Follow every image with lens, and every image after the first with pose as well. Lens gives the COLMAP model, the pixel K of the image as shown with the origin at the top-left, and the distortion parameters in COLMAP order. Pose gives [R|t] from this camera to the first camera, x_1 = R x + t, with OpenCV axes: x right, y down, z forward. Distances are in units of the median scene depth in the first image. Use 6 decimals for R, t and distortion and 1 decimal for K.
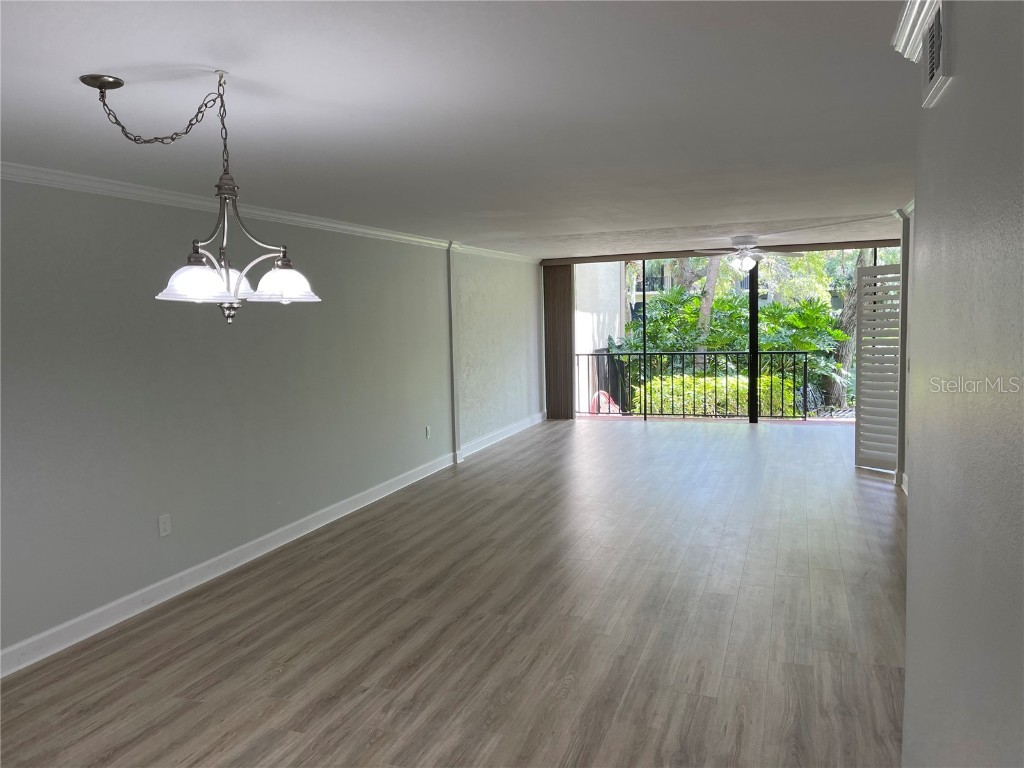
lens RADIAL K [[769.8, 0, 512.0], [0, 769.8, 384.0], [0, 0, 1]] dist [0.058251, -0.071317]
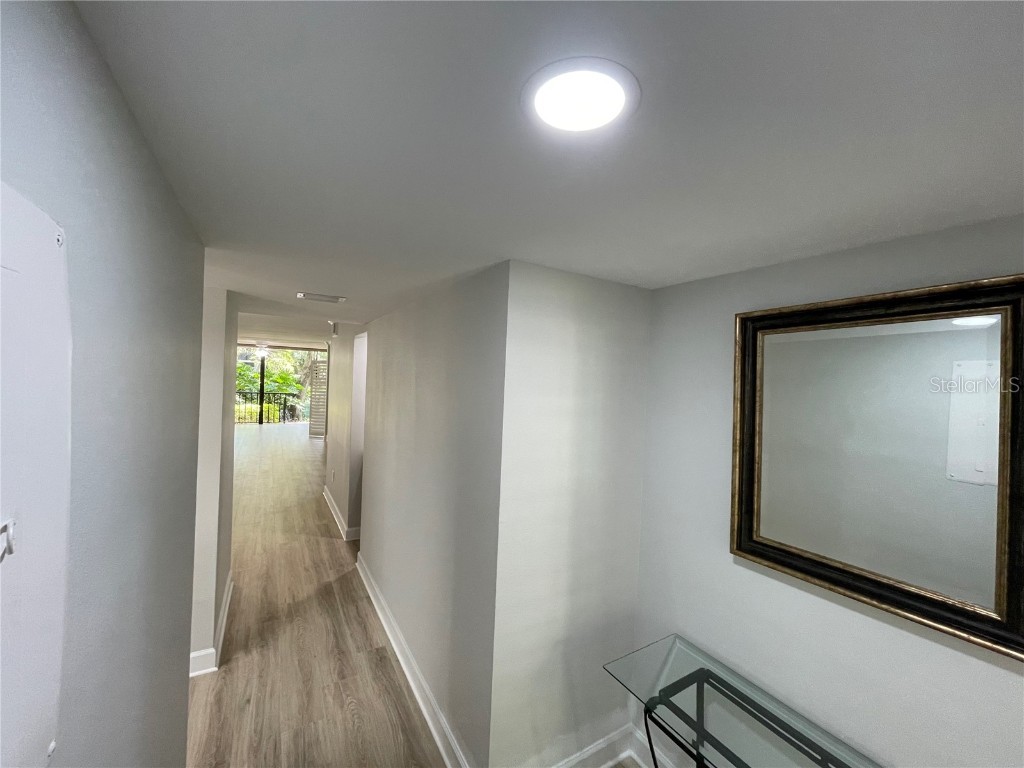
lens RADIAL K [[412.3, 0, 510.0], [0, 412.3, 379.3], [0, 0, 1]] dist [-0.001225, -0.000171]
pose [[0.634996, 0.049180, 0.770948, -0.173615], [0.018857, 0.996687, -0.079112, 0.034179], [-0.772285, 0.064773, 0.631965, -0.344090]]
